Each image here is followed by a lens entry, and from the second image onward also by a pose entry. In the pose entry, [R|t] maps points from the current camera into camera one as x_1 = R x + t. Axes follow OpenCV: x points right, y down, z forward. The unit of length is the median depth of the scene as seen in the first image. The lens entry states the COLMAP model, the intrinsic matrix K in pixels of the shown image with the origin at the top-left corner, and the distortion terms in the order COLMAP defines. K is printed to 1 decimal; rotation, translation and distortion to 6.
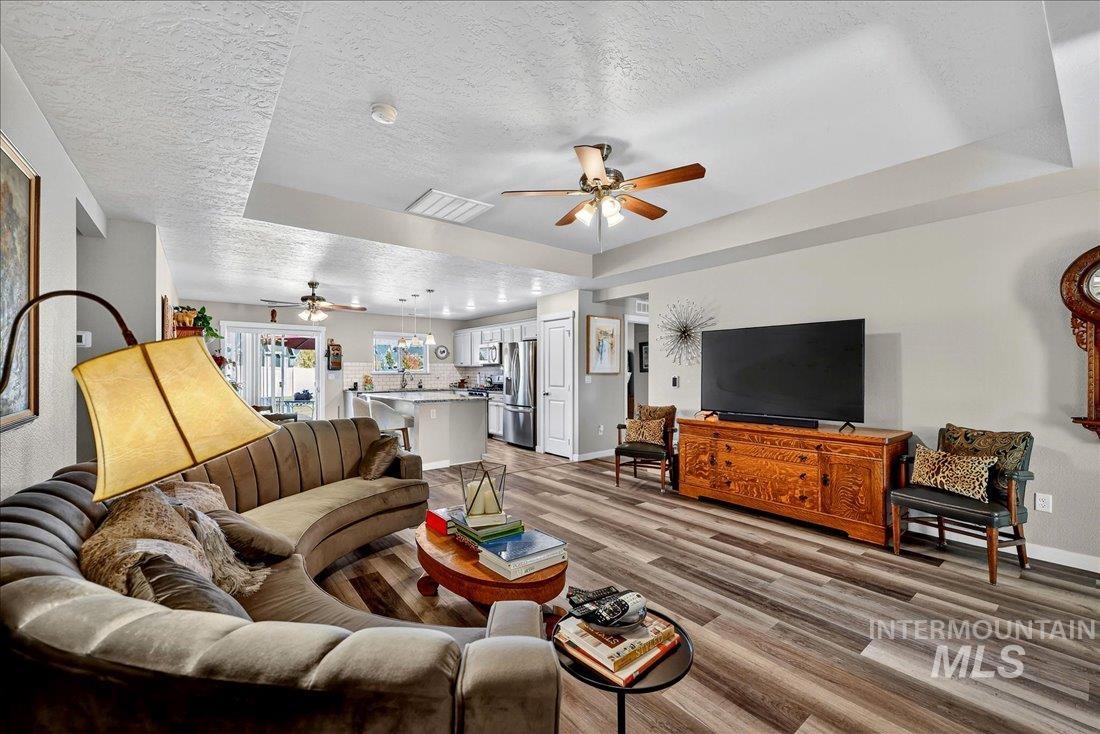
lens RADIAL K [[452.2, 0, 550.0], [0, 452.2, 367.0], [0, 0, 1]] dist [-0.000451, 0.000054]
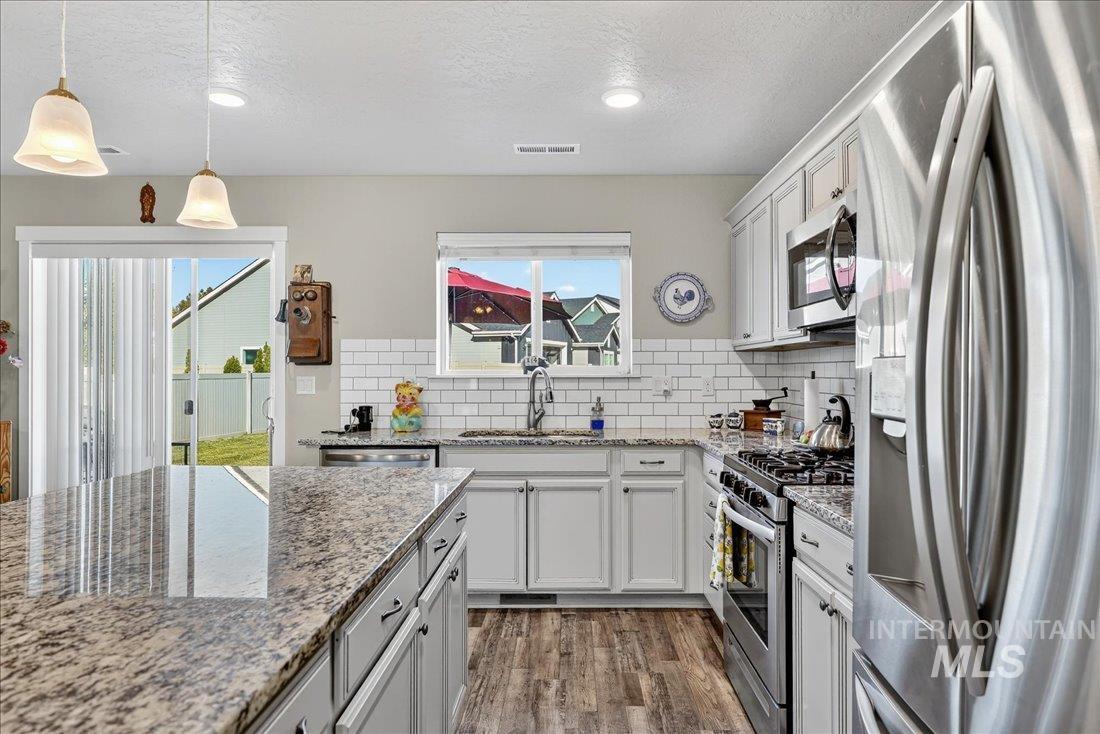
lens RADIAL K [[695.3, 0, 550.0], [0, 695.3, 367.0], [0, 0, 1]] dist [0.007514, 0.002478]
pose [[0.774125, -0.005594, -0.633008, -0.045154], [0.006425, 0.999979, -0.000979, 0.009712], [0.633001, -0.003309, 0.774144, 0.722750]]
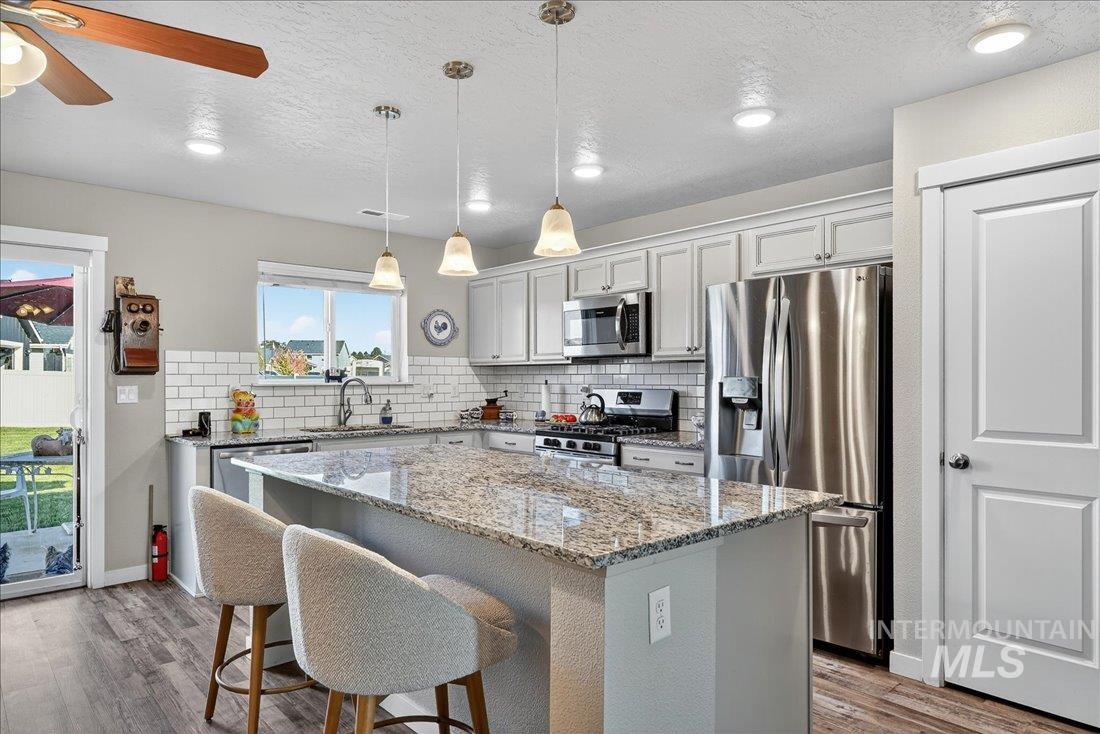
lens RADIAL K [[695.3, 0, 550.0], [0, 695.3, 367.0], [0, 0, 1]] dist [0.007514, 0.002478]
pose [[0.997891, -0.000591, 0.064913, -0.211813], [0.001057, 0.999974, -0.007142, 0.005297], [-0.064907, 0.007196, 0.997865, 0.478454]]
